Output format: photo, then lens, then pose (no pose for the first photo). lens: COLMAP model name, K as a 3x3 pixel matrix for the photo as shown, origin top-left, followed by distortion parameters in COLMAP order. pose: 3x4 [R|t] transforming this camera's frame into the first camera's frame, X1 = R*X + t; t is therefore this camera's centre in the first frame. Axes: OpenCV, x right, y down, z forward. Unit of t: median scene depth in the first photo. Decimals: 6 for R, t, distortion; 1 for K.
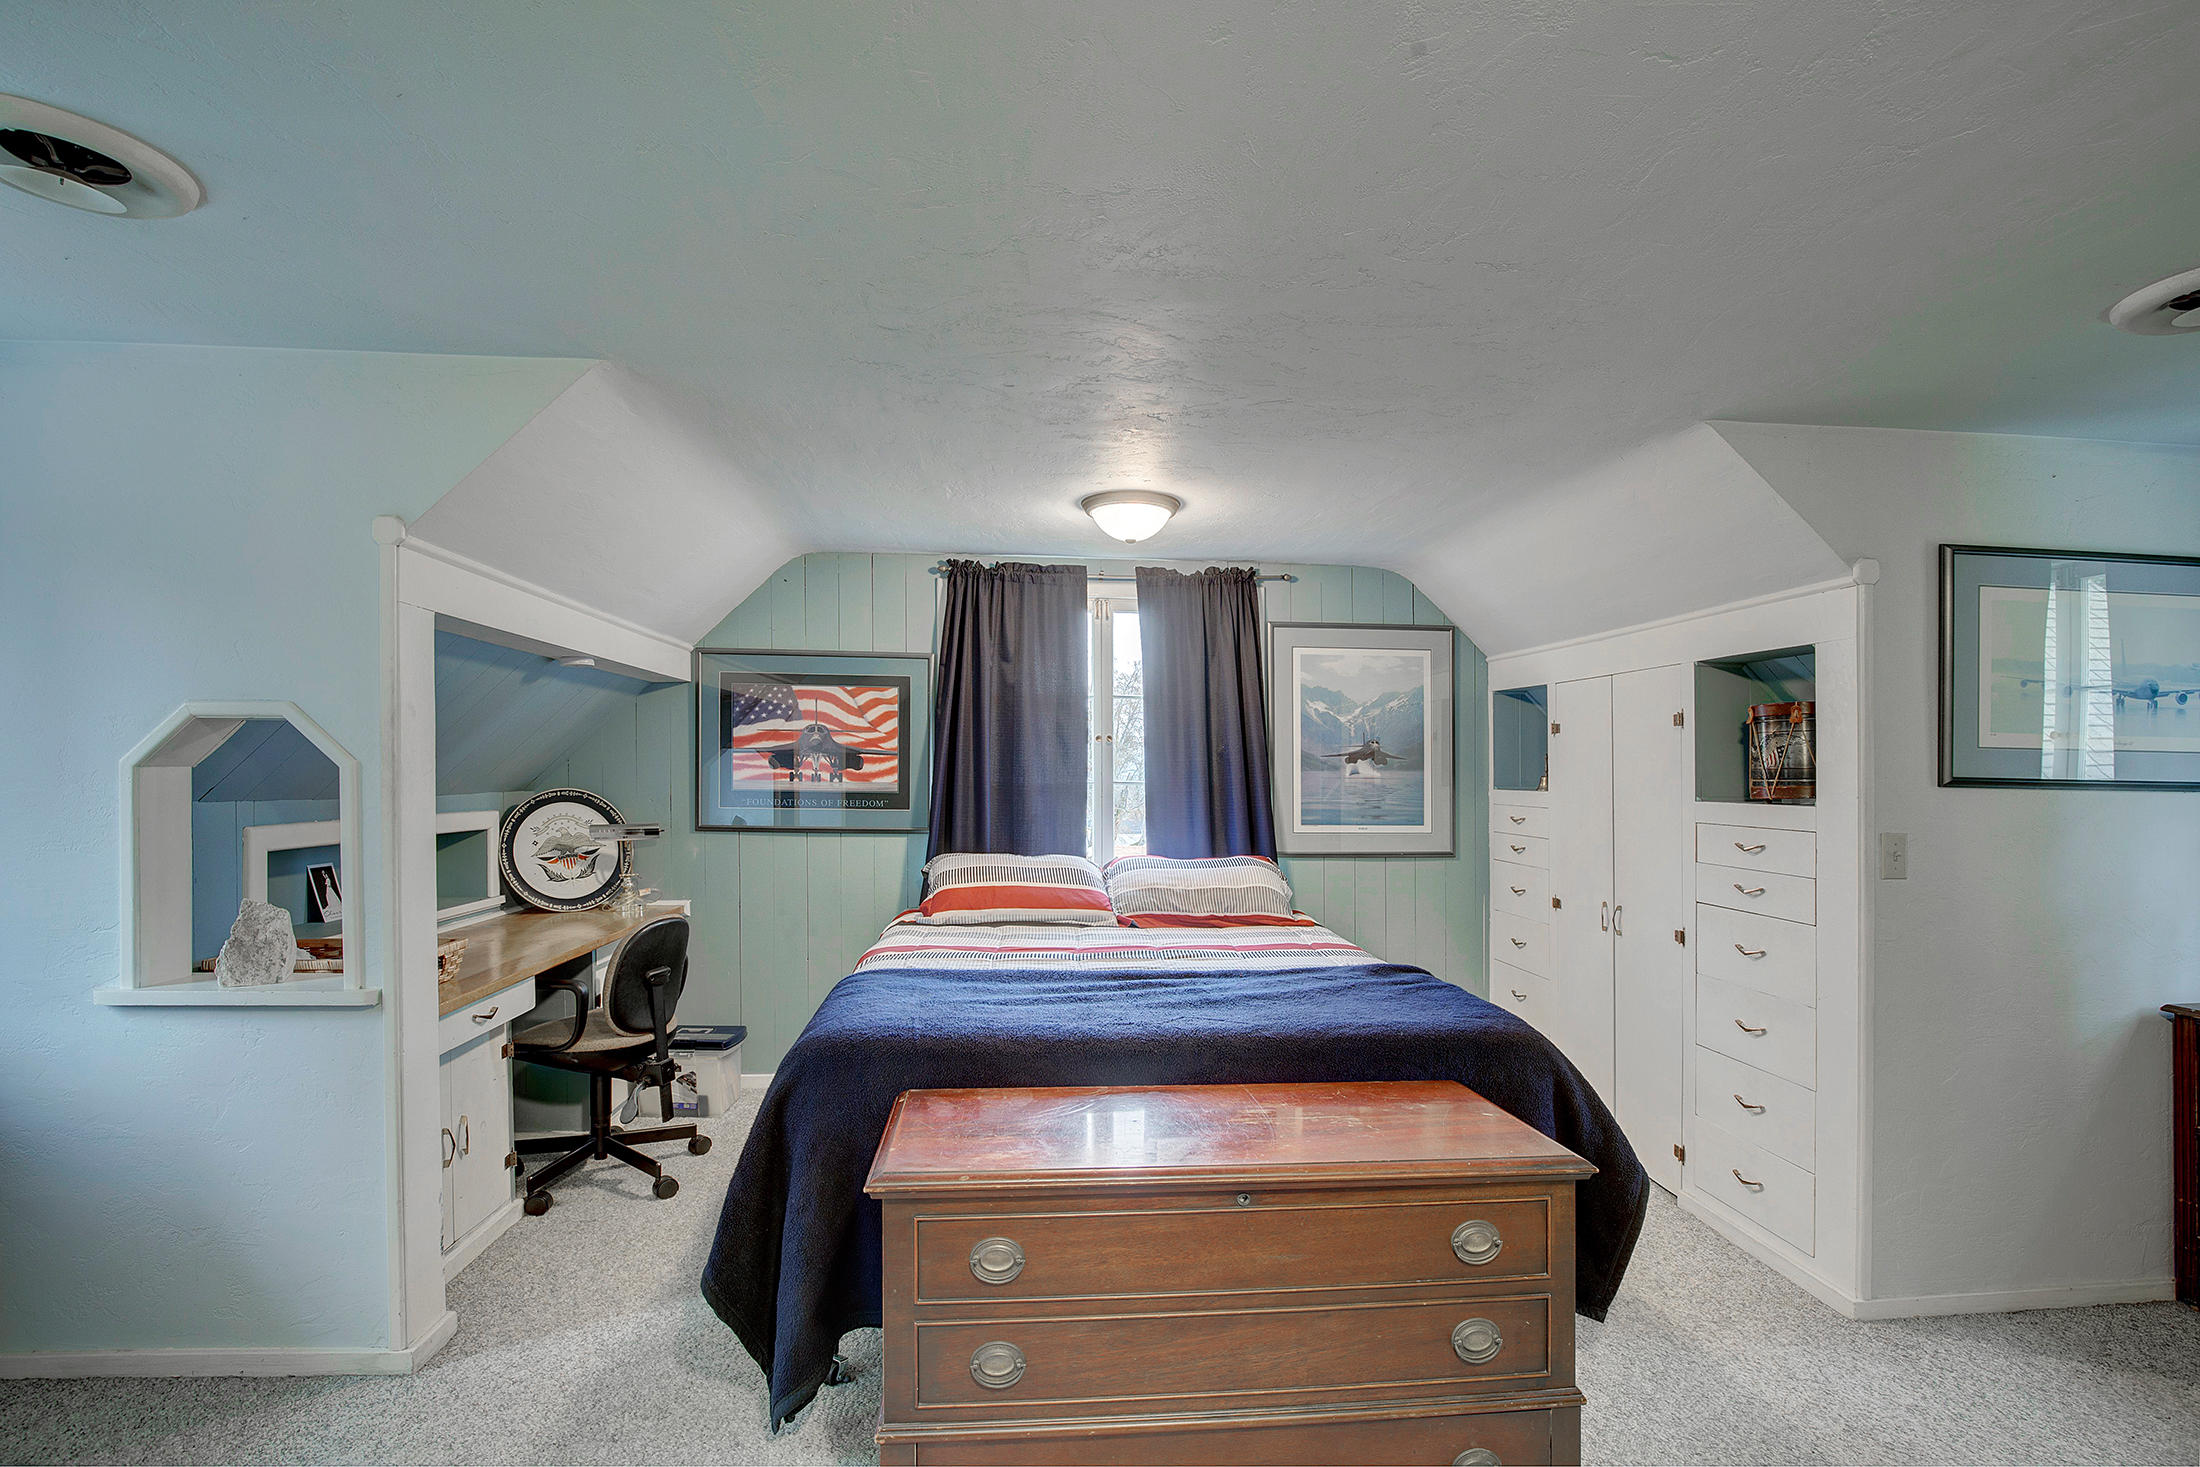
lens RADIAL K [[1008.8, 0, 970.0], [0, 1008.8, 736.6], [0, 0, 1]] dist [-0.010407, -0.000112]
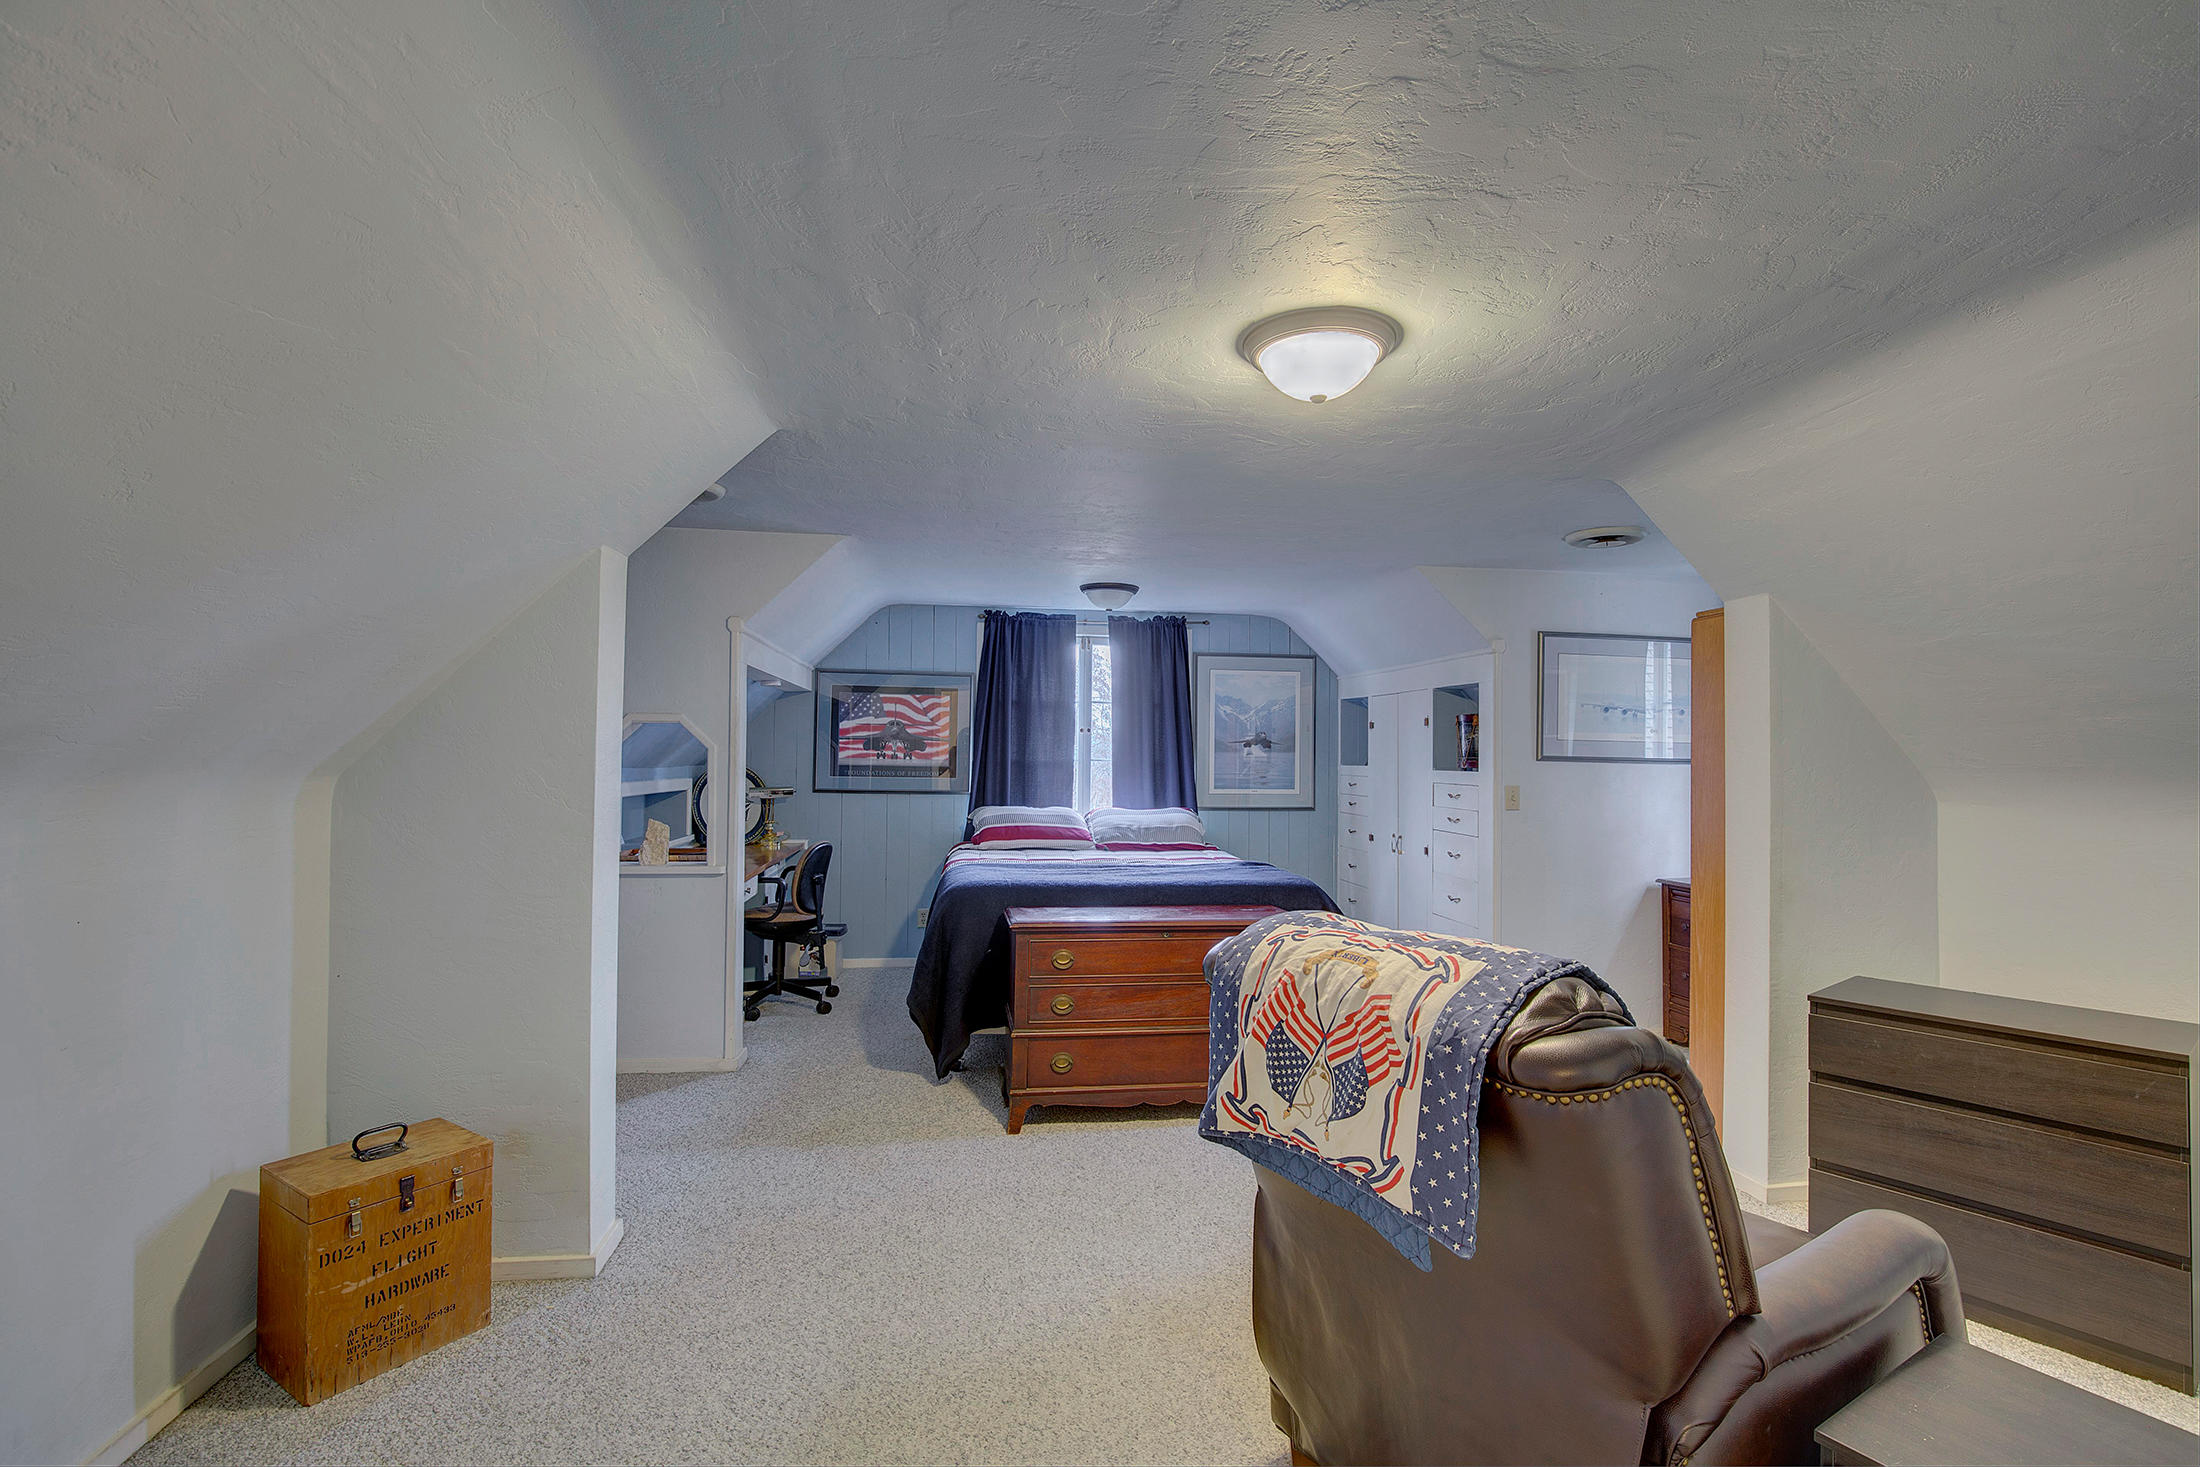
lens RADIAL K [[995.5, 0, 1102.4], [0, 995.5, 738.9], [0, 0, 1]] dist [-0.009218, -0.000053]
pose [[0.984037, 0.003721, 0.177927, -0.112689], [-0.007004, 0.999817, 0.017827, -0.012934], [-0.177828, -0.018789, 0.983882, -0.488820]]
